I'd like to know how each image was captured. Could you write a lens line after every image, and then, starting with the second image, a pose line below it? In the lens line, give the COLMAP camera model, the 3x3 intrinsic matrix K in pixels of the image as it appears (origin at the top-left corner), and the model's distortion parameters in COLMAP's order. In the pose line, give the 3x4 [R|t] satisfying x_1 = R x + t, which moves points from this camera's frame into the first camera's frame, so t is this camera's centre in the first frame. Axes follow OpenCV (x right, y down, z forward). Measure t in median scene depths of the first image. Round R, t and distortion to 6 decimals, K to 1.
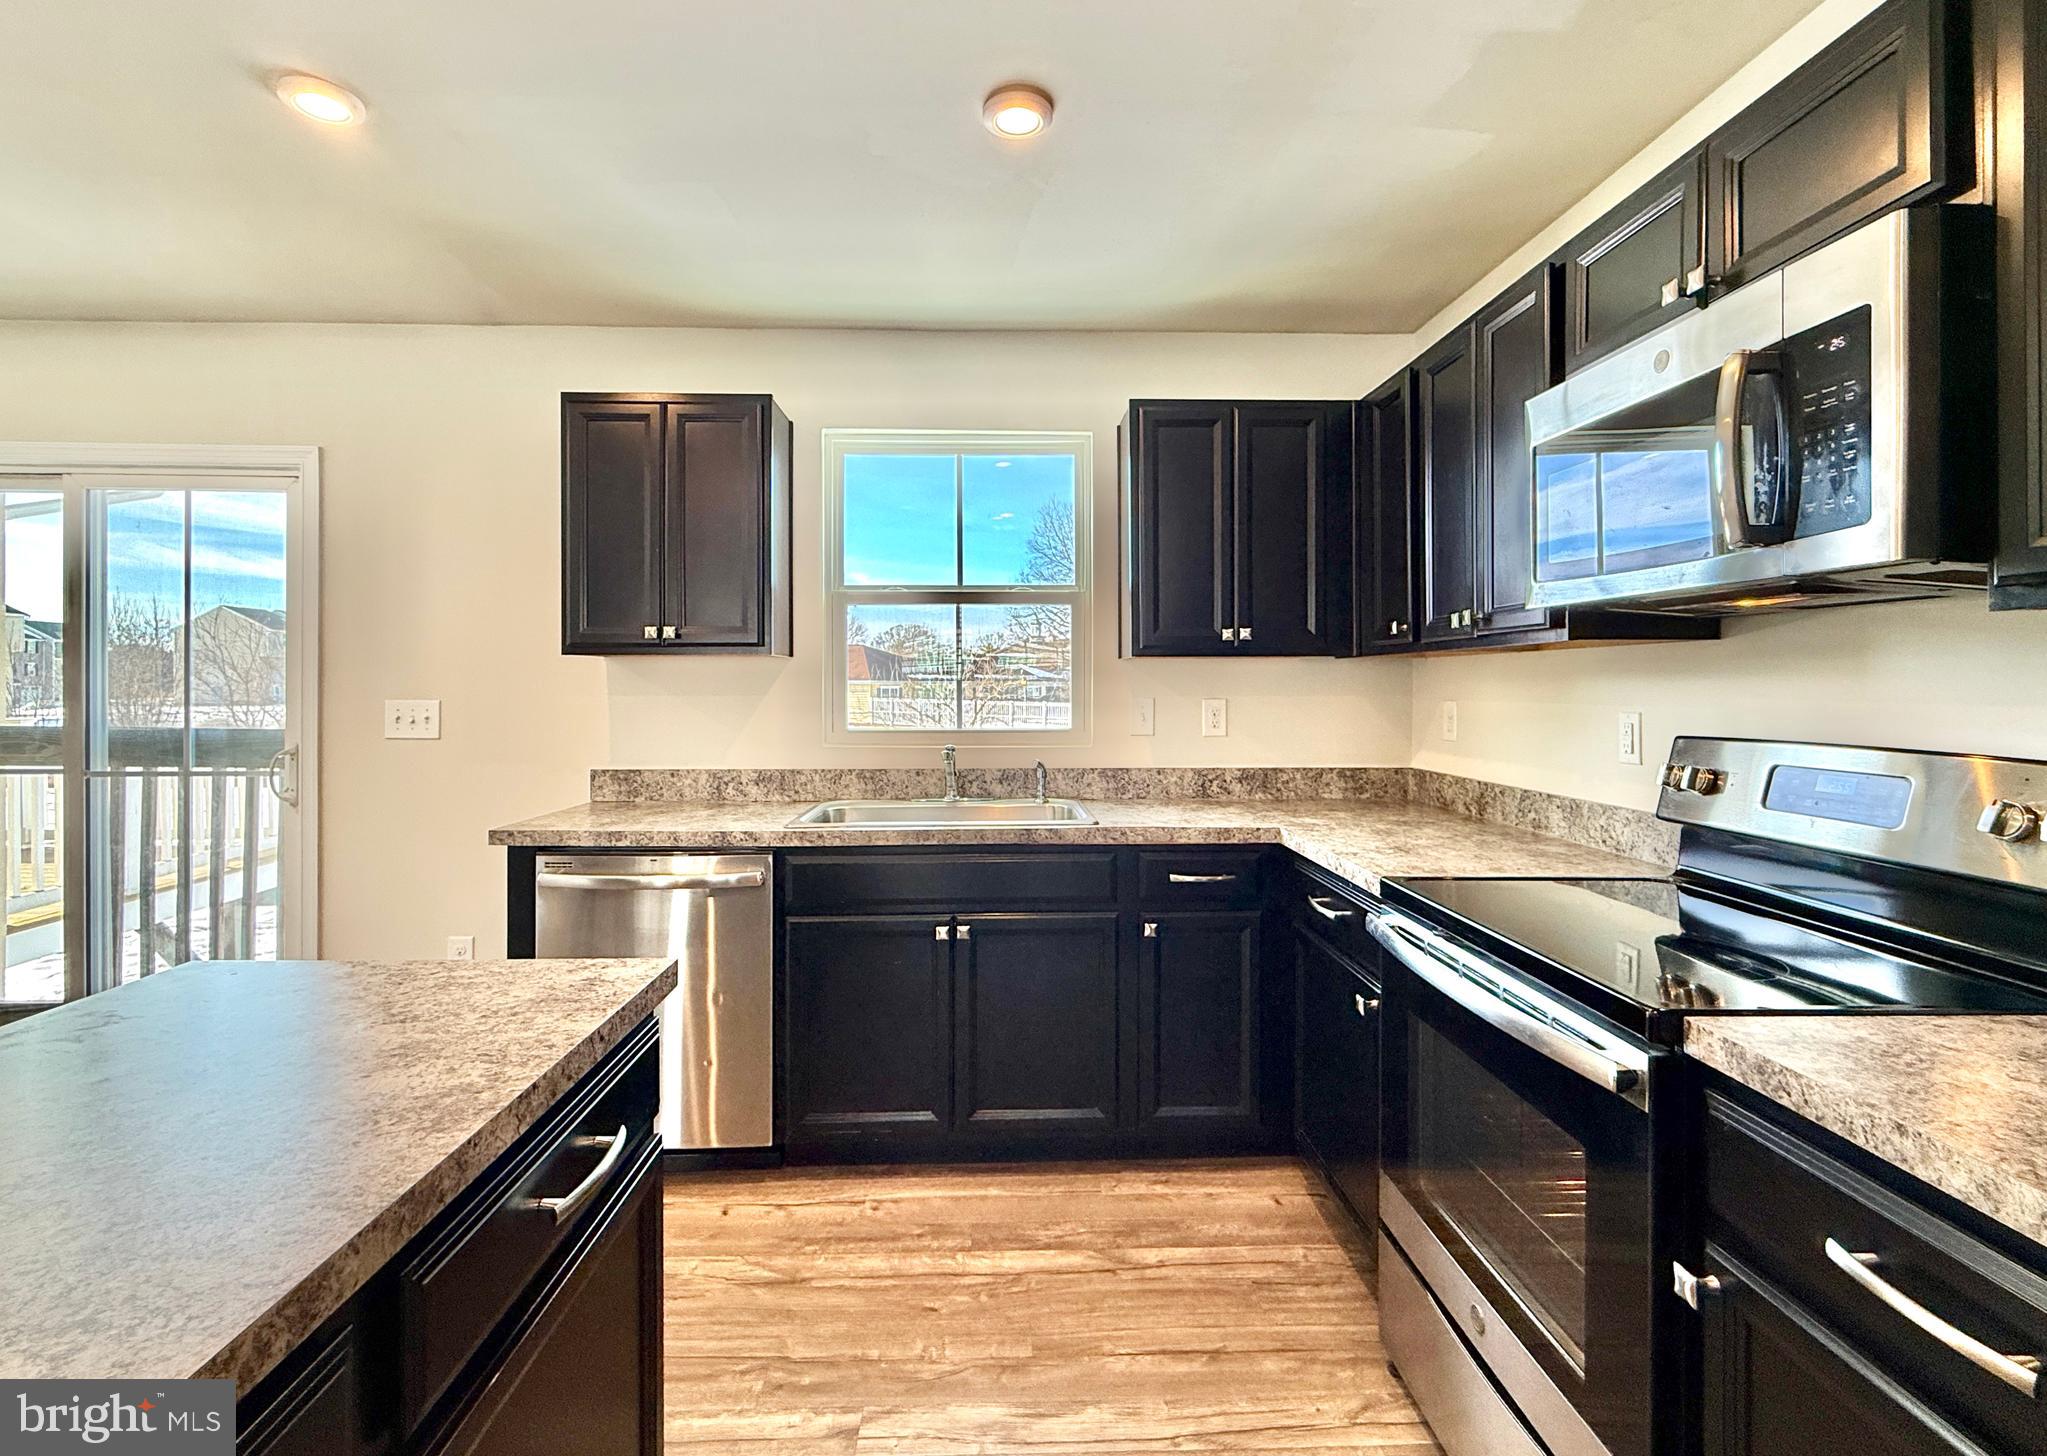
lens RADIAL K [[953.4, 0, 1027.5], [0, 953.4, 685.9], [0, 0, 1]] dist [-0.001627, 0.000805]
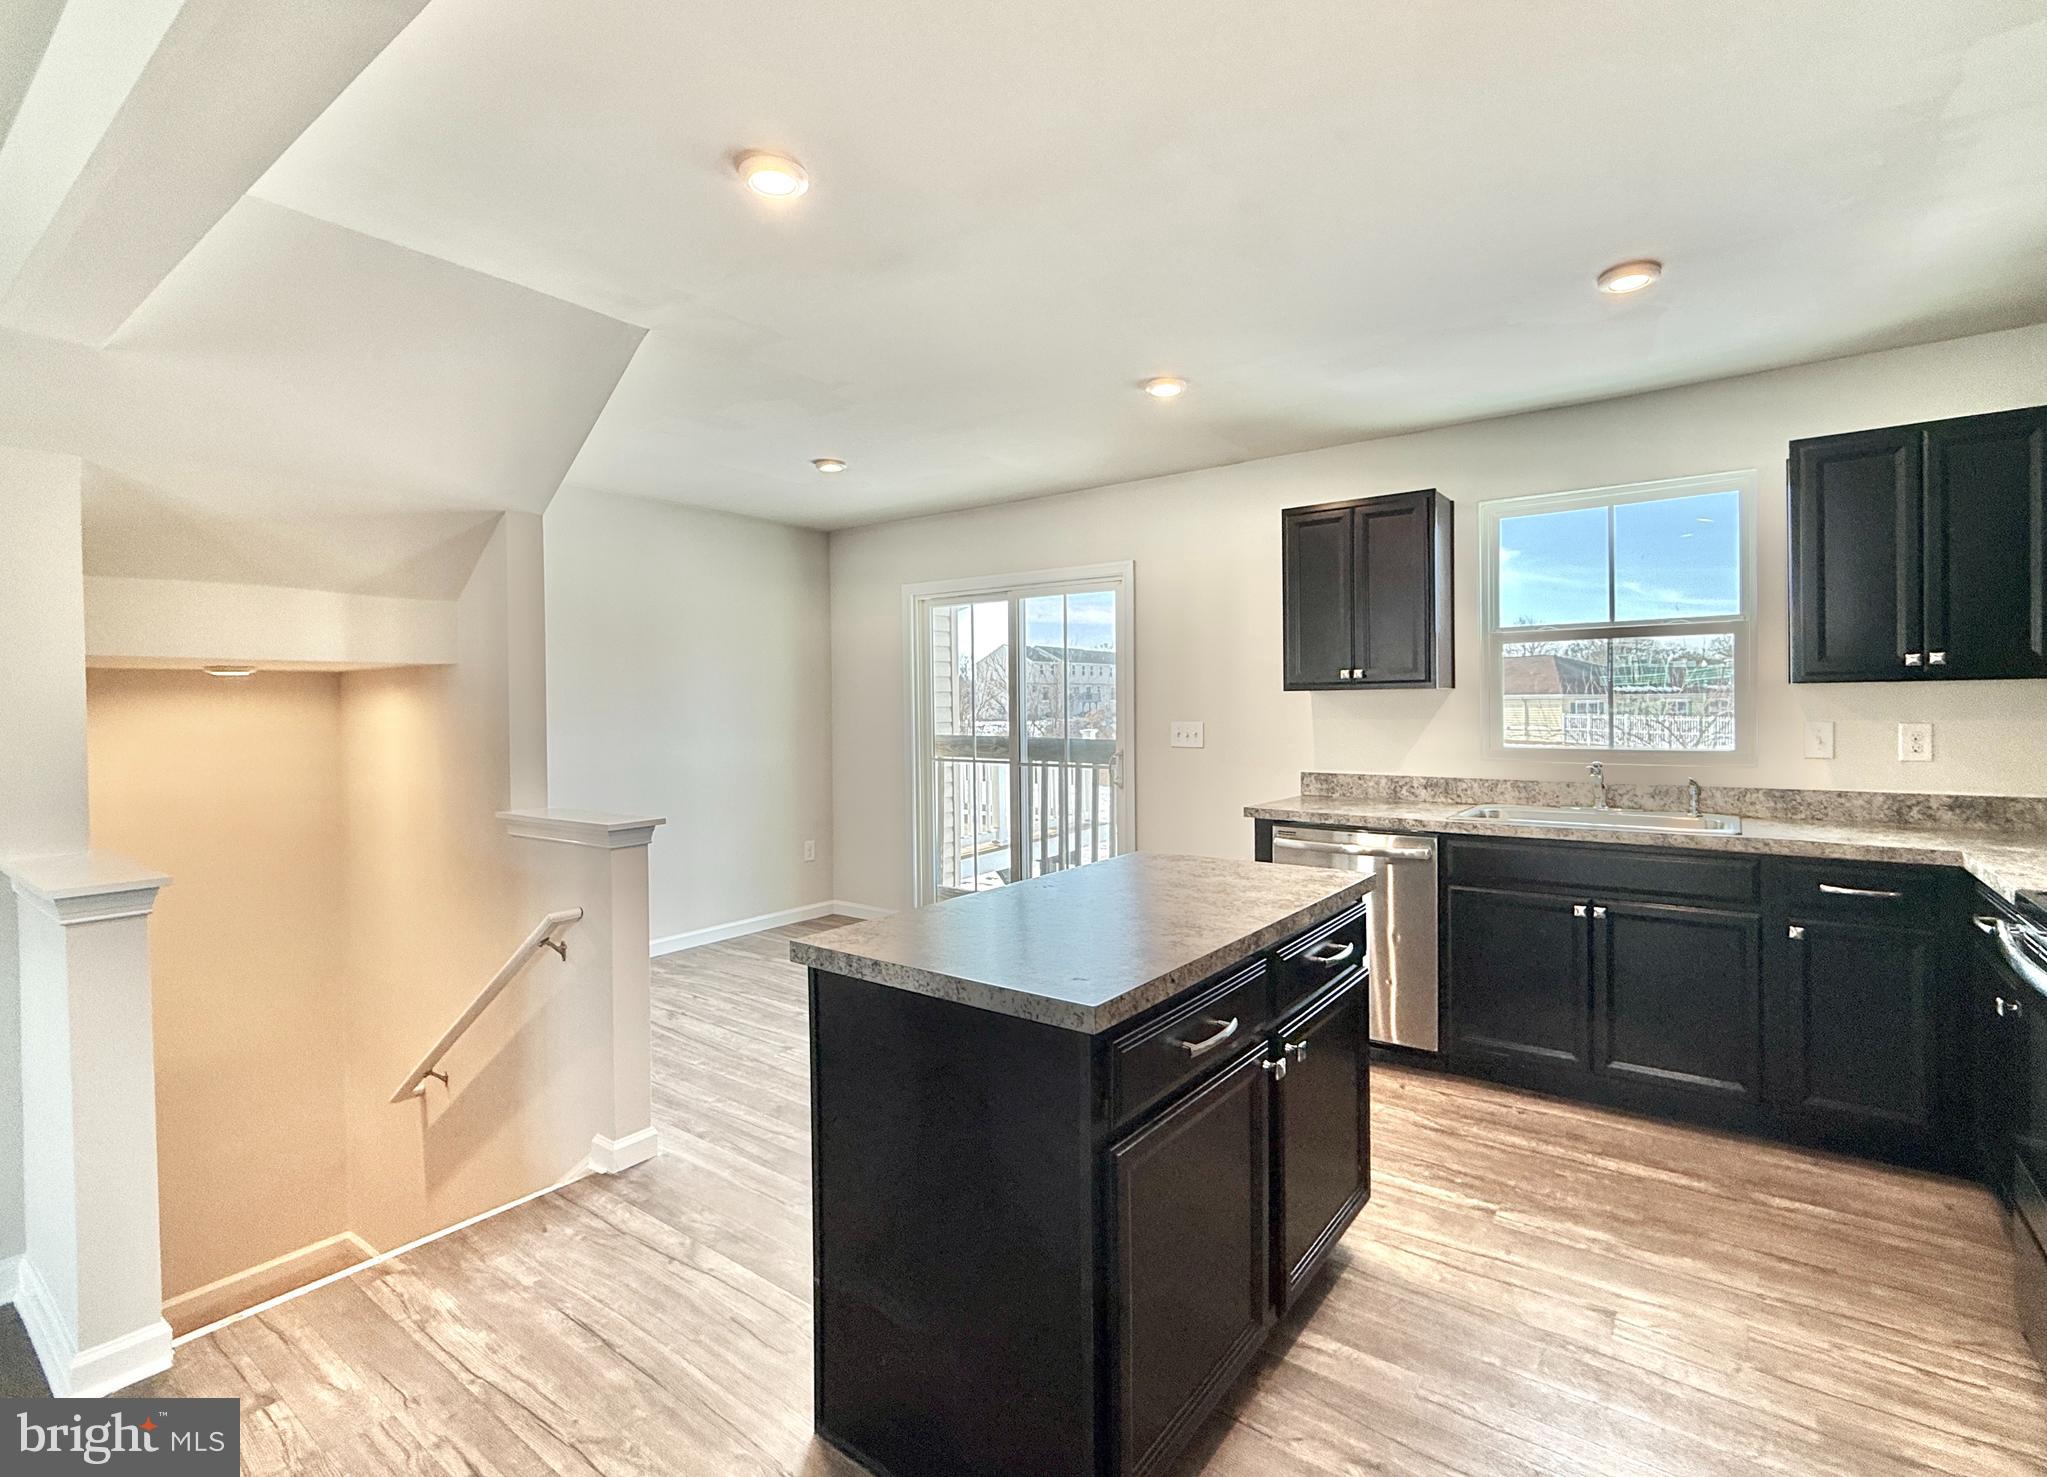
lens RADIAL K [[956.2, 0, 1020.1], [0, 956.2, 714.8], [0, 0, 1]] dist [0.001454, 0.000544]
pose [[0.776505, -0.001588, -0.630109, 0.119103], [0.010334, 0.999894, 0.010215, -0.016515], [0.630026, -0.014444, 0.776439, -0.392487]]
